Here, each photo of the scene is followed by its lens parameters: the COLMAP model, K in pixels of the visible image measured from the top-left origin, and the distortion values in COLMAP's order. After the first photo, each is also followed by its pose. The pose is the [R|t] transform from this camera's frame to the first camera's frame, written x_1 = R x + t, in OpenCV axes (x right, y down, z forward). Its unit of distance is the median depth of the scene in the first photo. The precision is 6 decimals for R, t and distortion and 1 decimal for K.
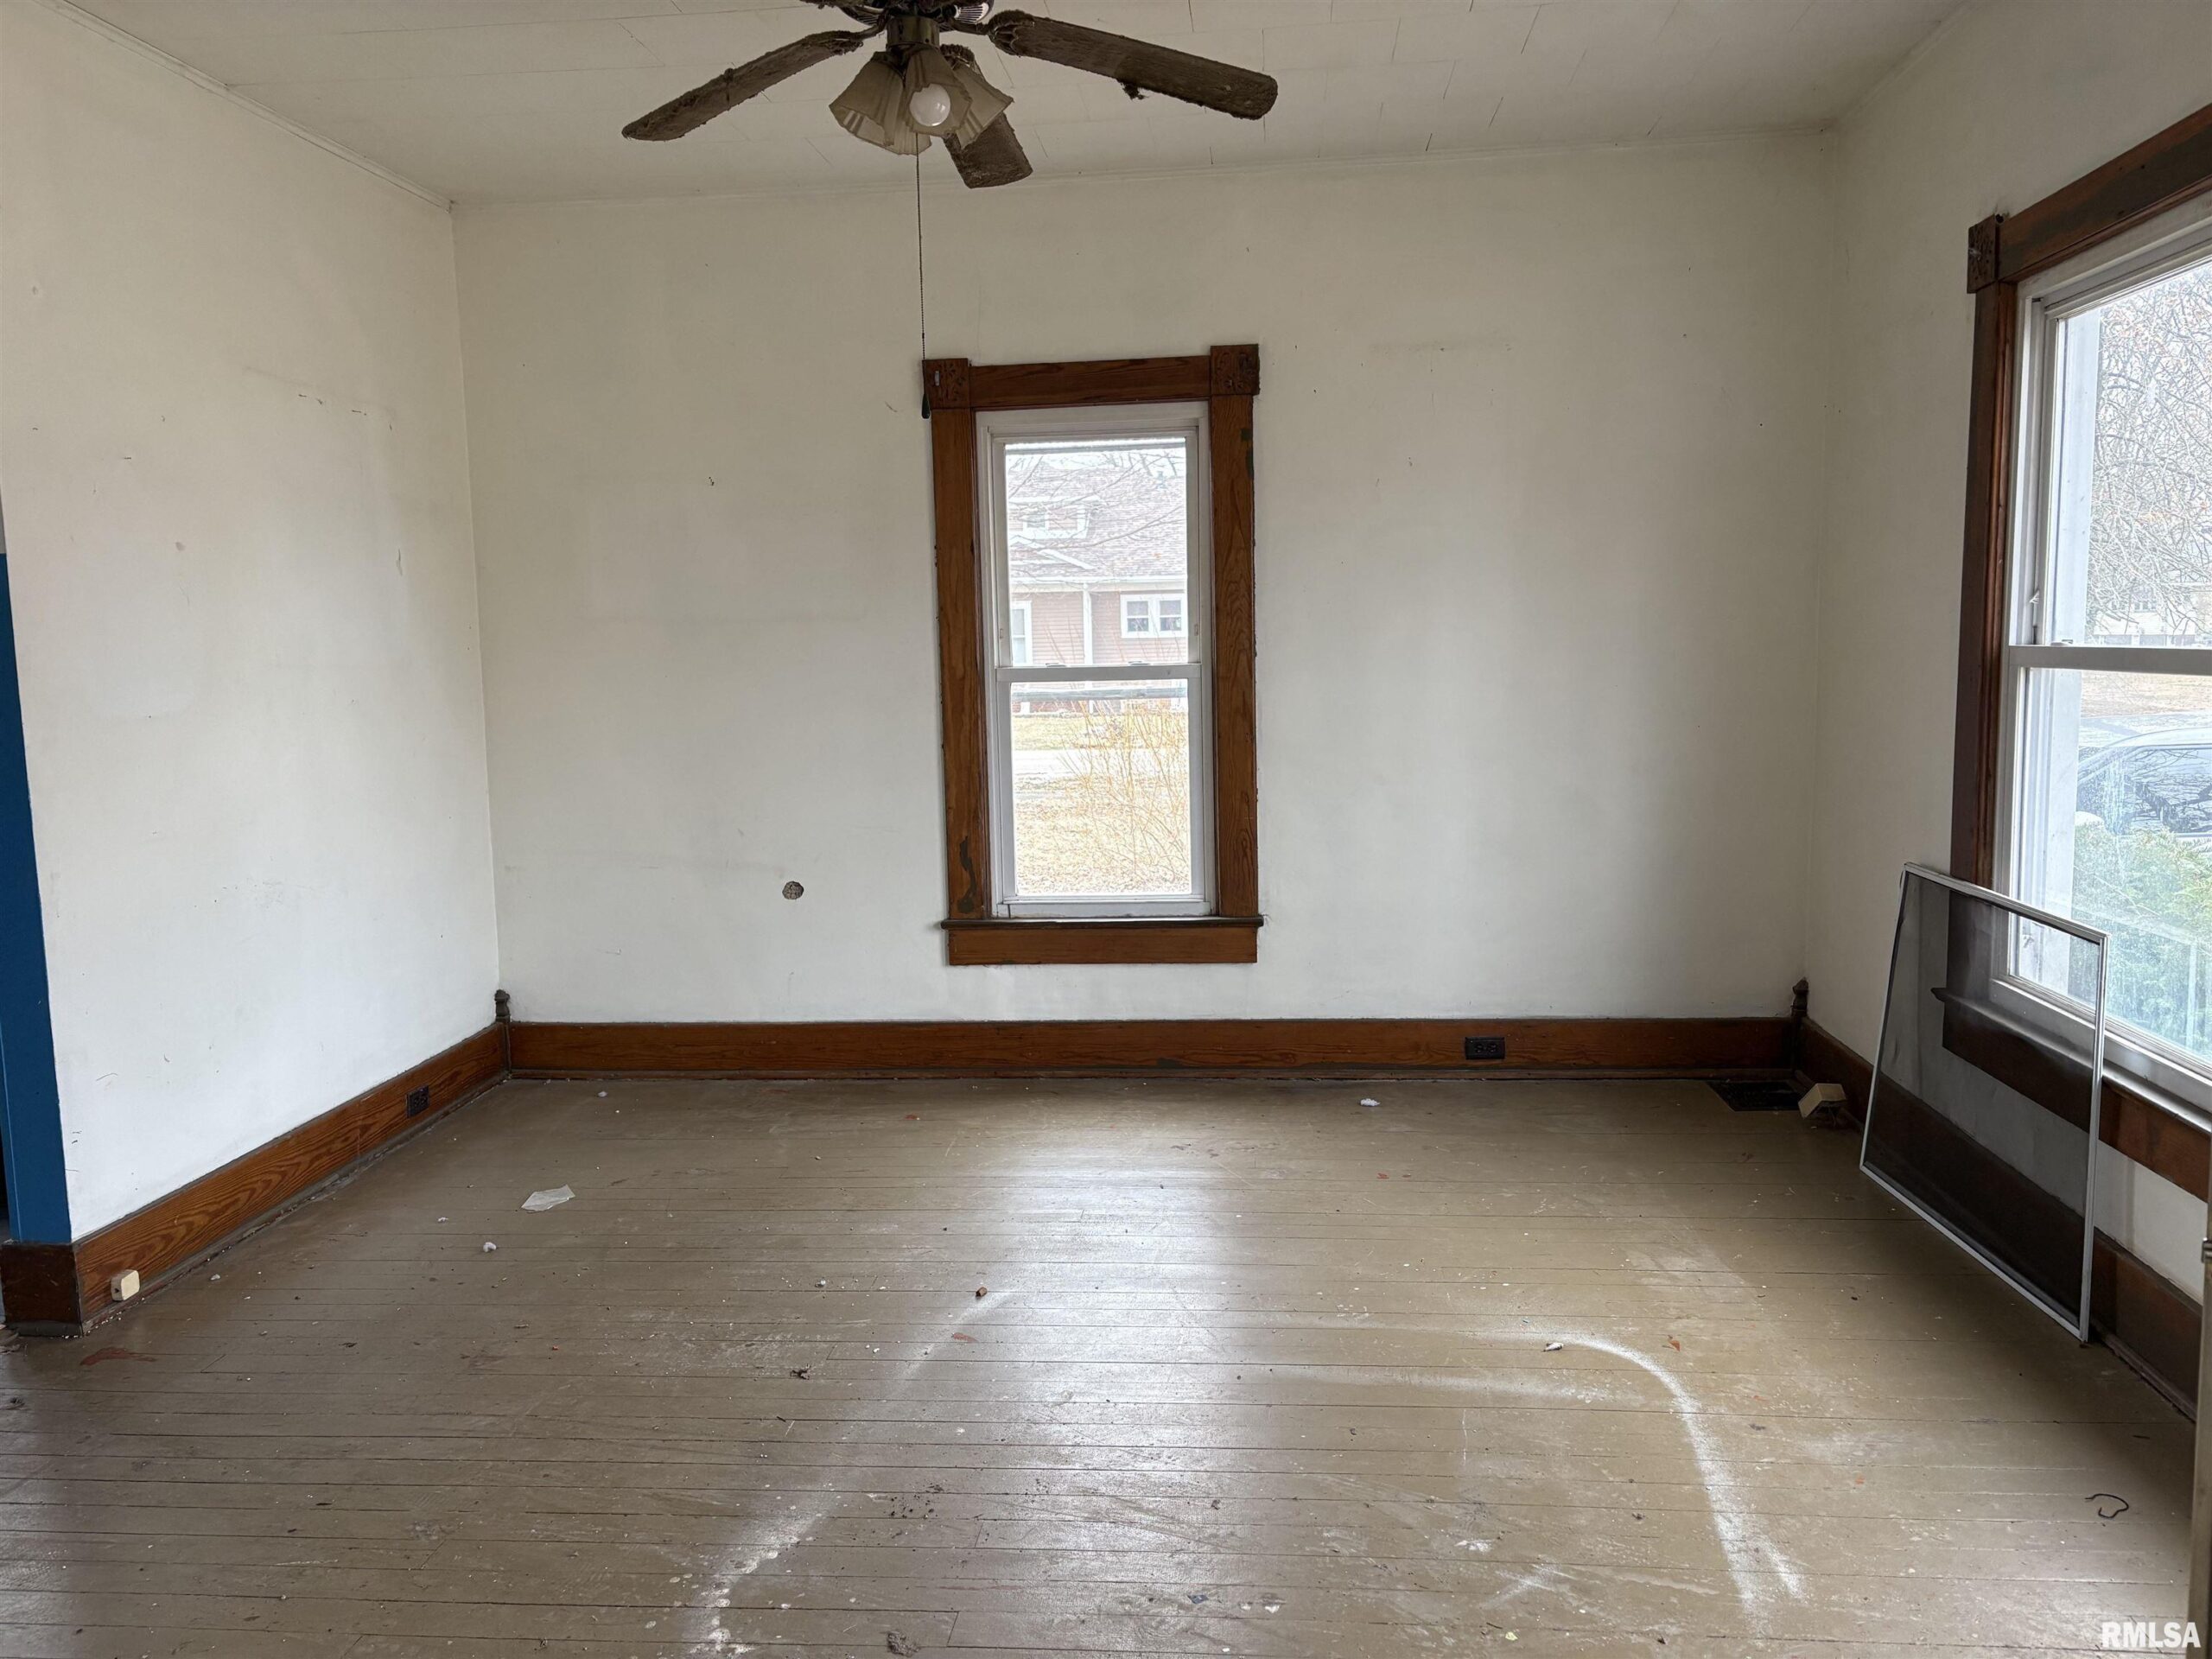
lens RADIAL K [[1691.8, 0, 1108.4], [0, 1691.8, 832.5], [0, 0, 1]] dist [0.048322, -0.041460]
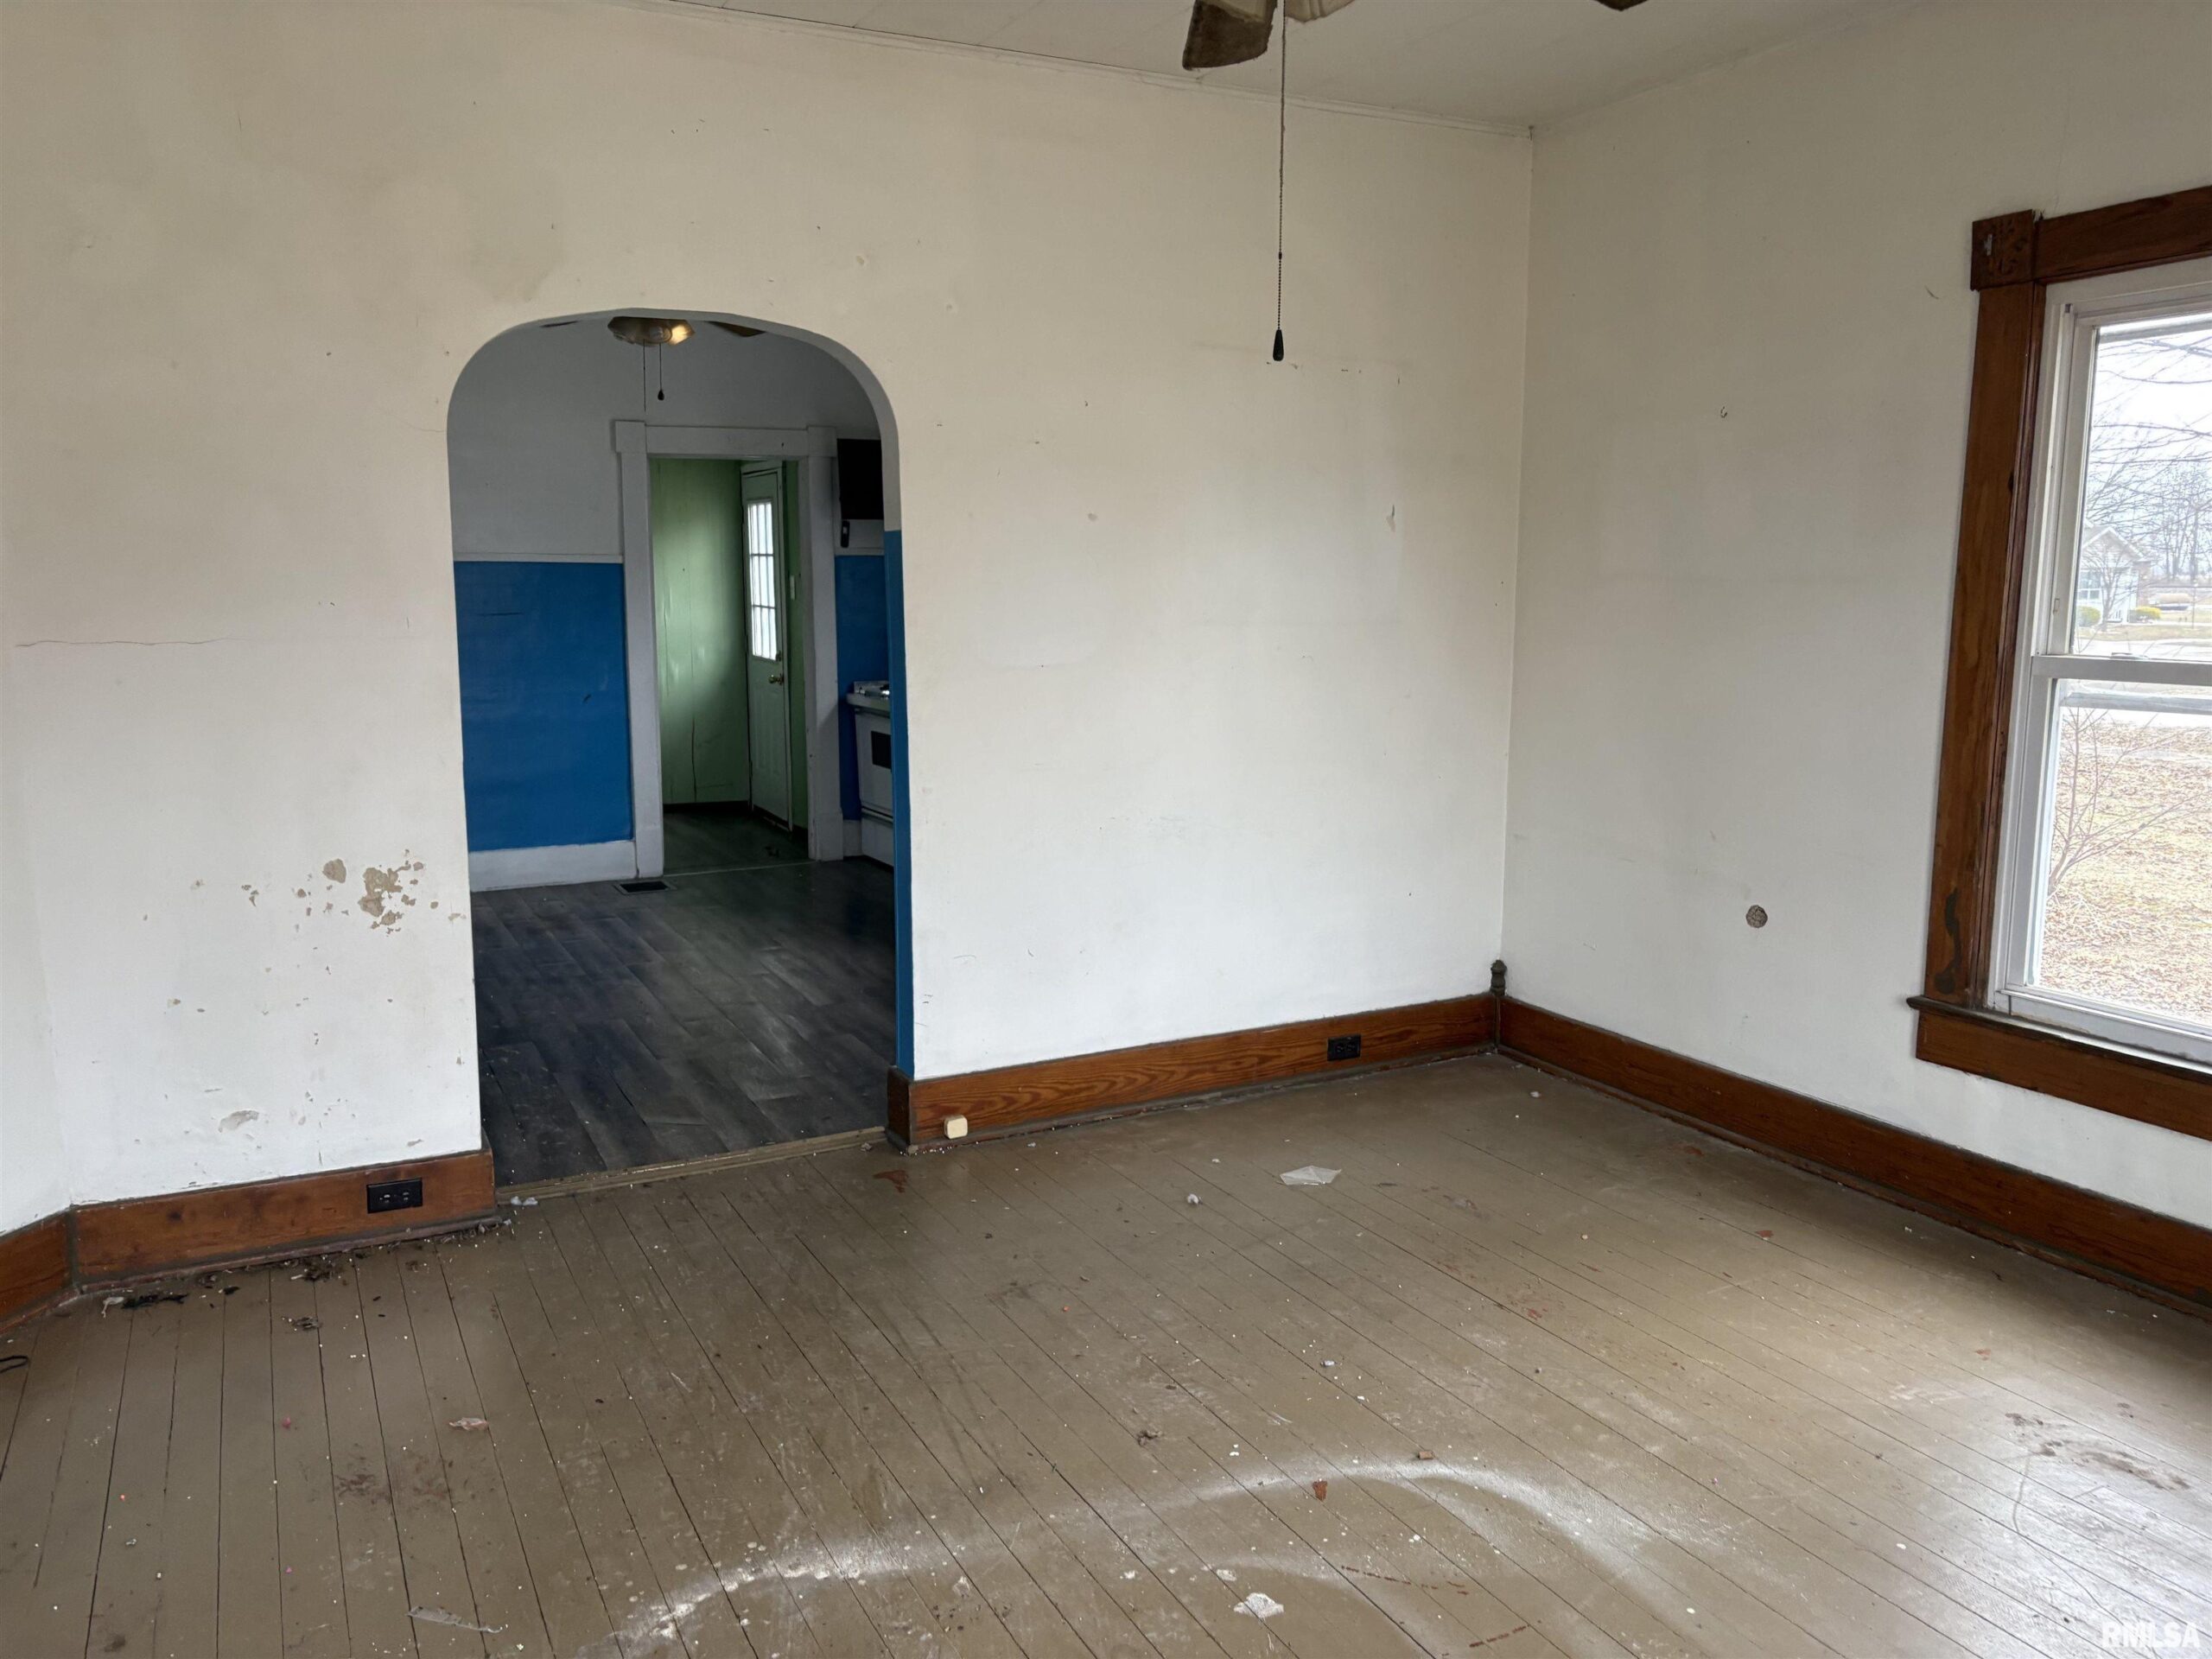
lens RADIAL K [[1691.8, 0, 1105.1], [0, 1691.8, 832.2], [0, 0, 1]] dist [0.048322, -0.041460]
pose [[0.528627, 0.149610, -0.835566, 0.346179], [-0.107219, 0.988230, 0.109112, -0.065508], [0.842056, 0.031909, 0.538446, 0.321612]]
